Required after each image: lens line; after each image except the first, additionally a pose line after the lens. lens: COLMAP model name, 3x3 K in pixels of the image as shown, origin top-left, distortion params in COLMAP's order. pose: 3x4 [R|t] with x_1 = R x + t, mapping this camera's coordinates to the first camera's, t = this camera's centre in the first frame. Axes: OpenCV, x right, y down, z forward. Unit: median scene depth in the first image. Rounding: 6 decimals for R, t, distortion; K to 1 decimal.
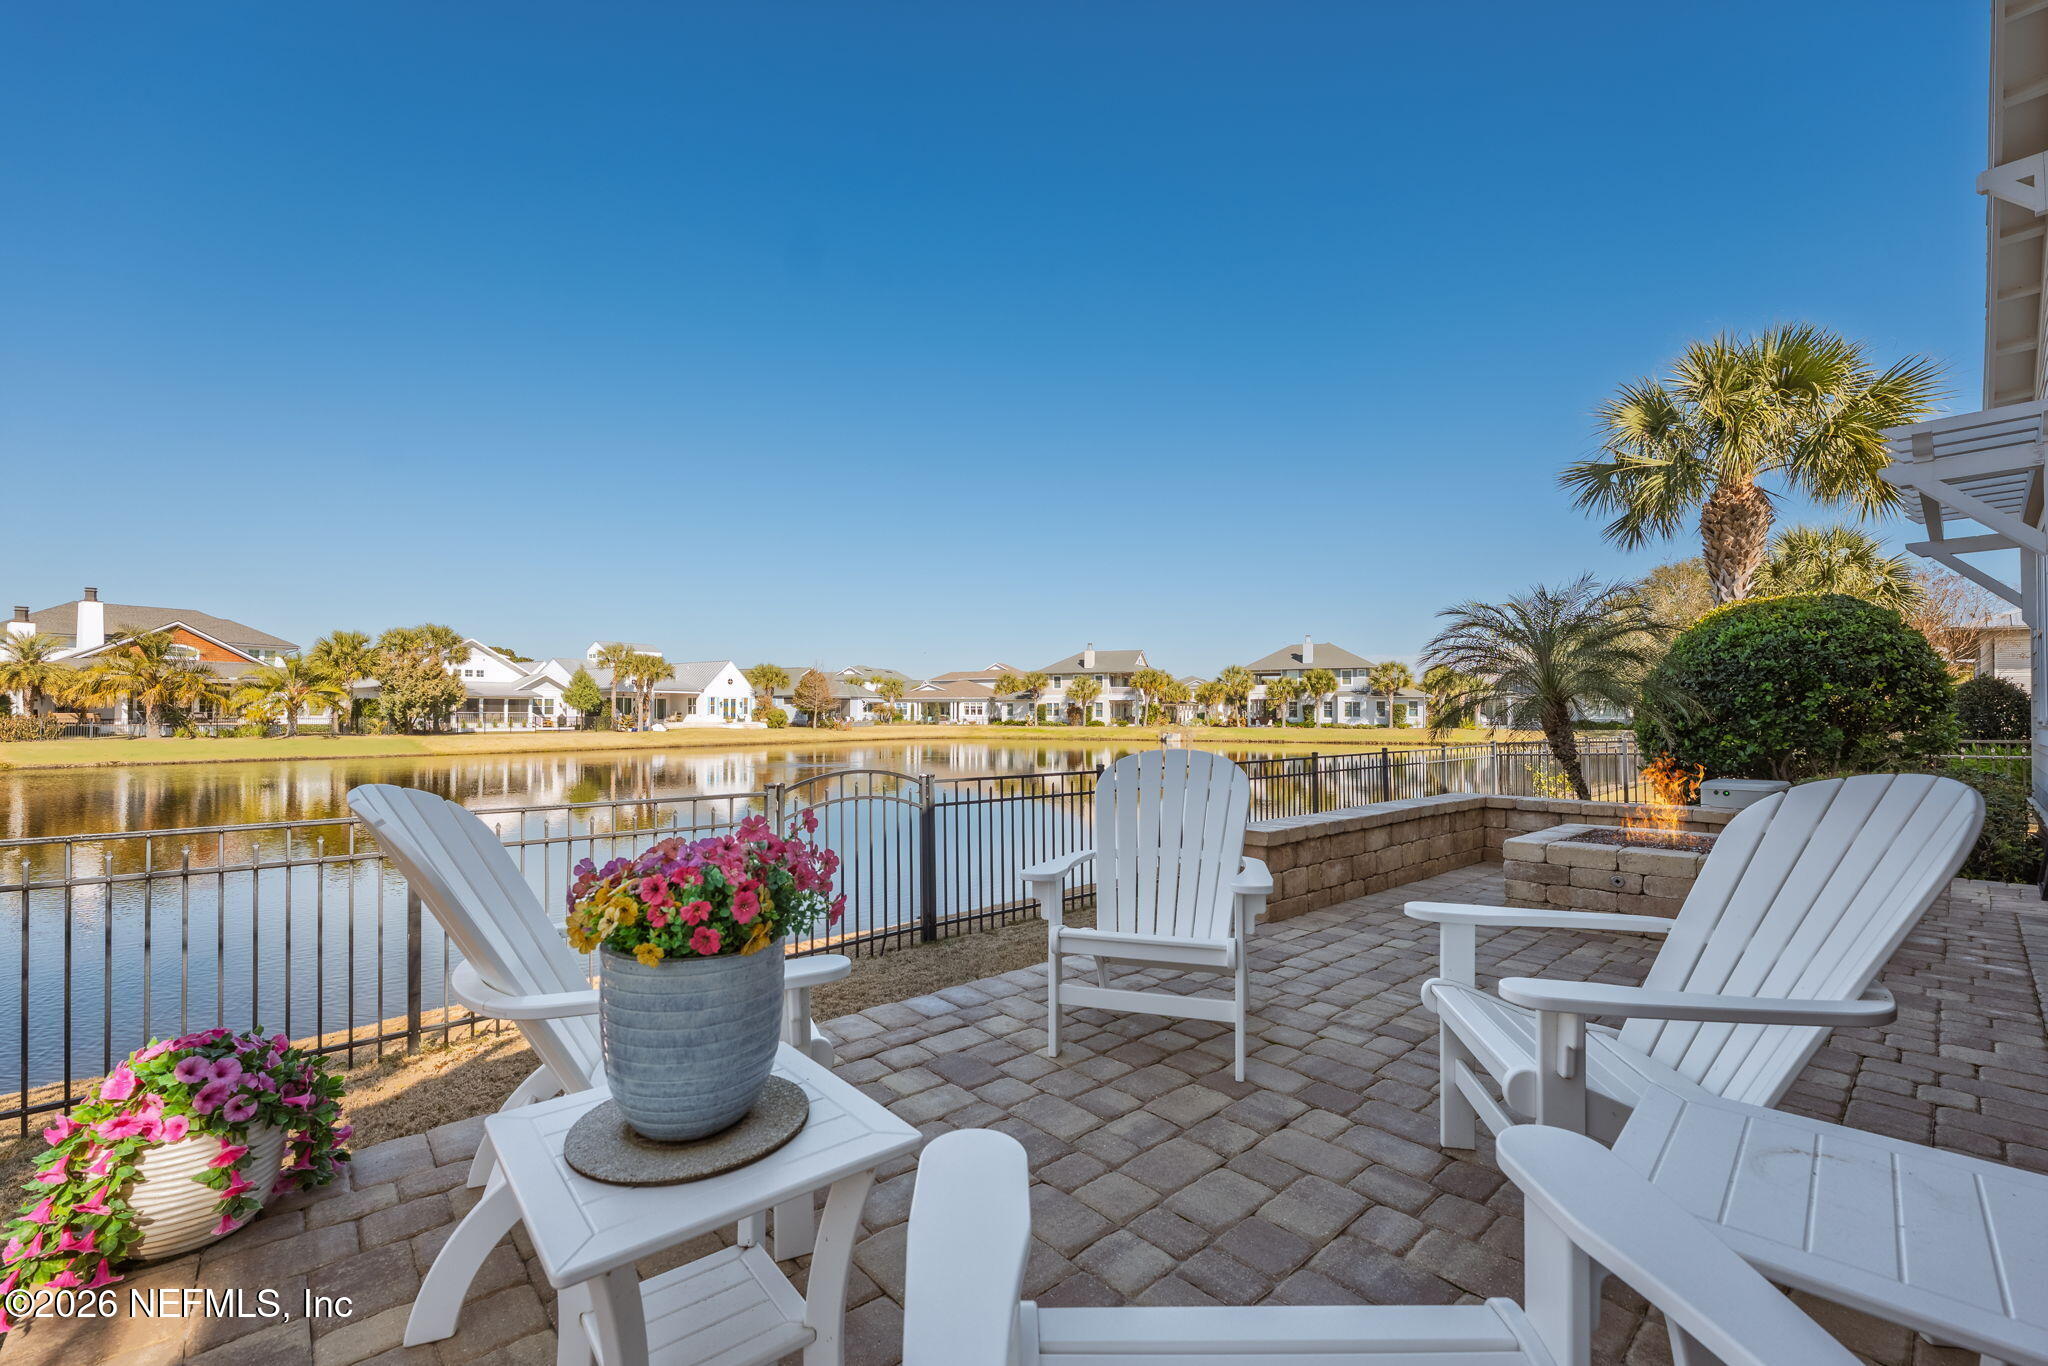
lens RADIAL K [[827.3, 0, 1013.1], [0, 827.3, 713.2], [0, 0, 1]] dist [-0.000552, -0.000757]
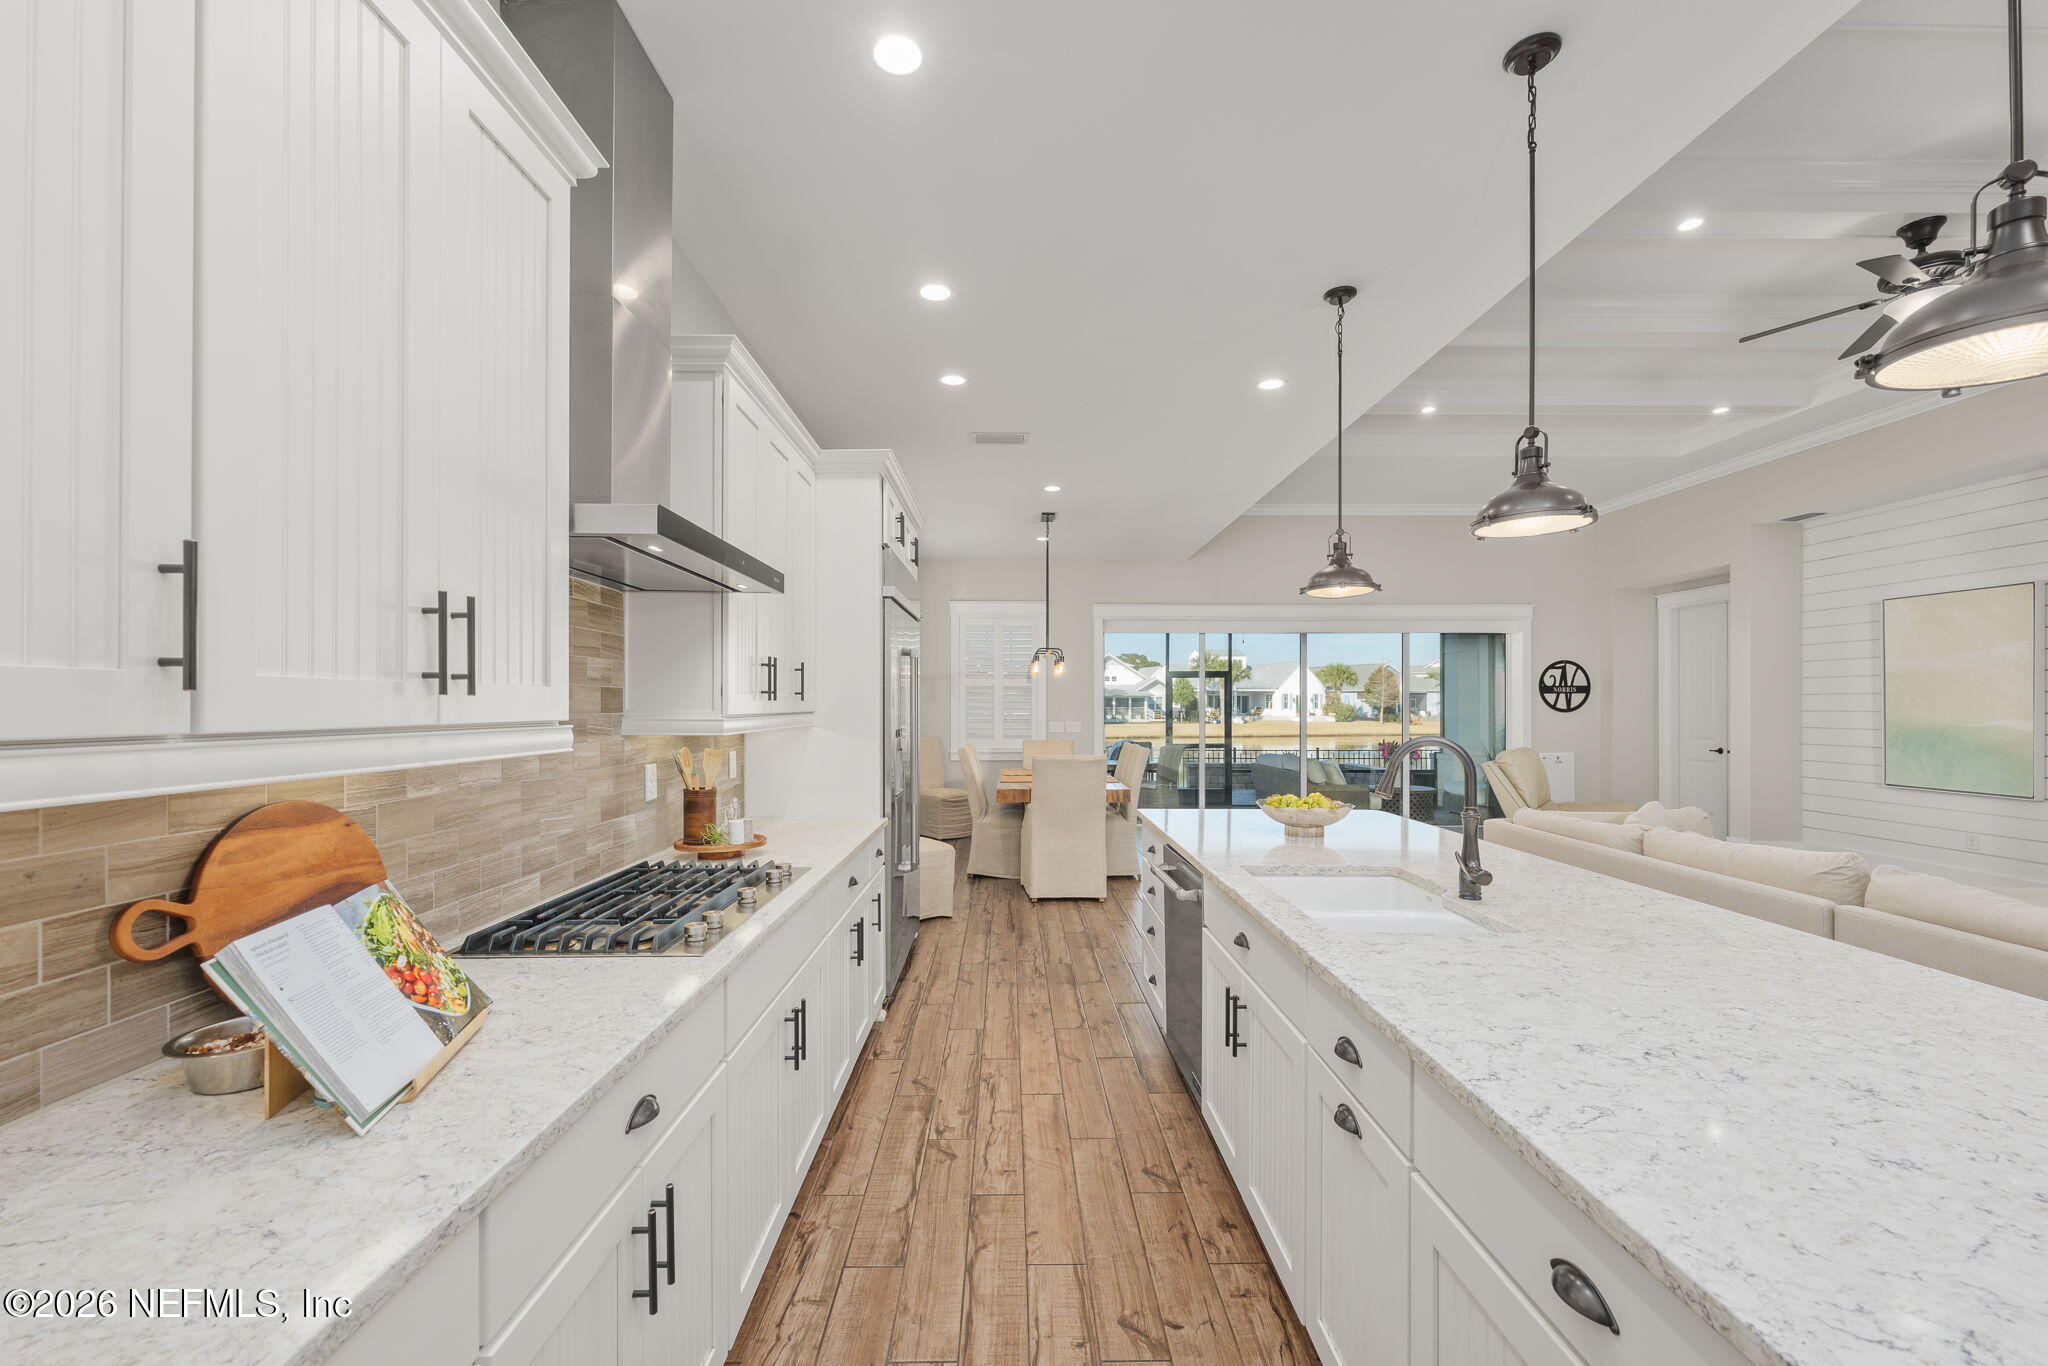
lens RADIAL K [[827.3, 0, 1016.0], [0, 827.3, 696.9], [0, 0, 1]] dist [-0.000552, -0.000757]
pose [[0.749275, -0.006117, -0.662230, 0.139533], [0.001239, 0.999969, -0.007835, -0.008189], [0.662257, 0.005050, 0.749259, -0.132263]]
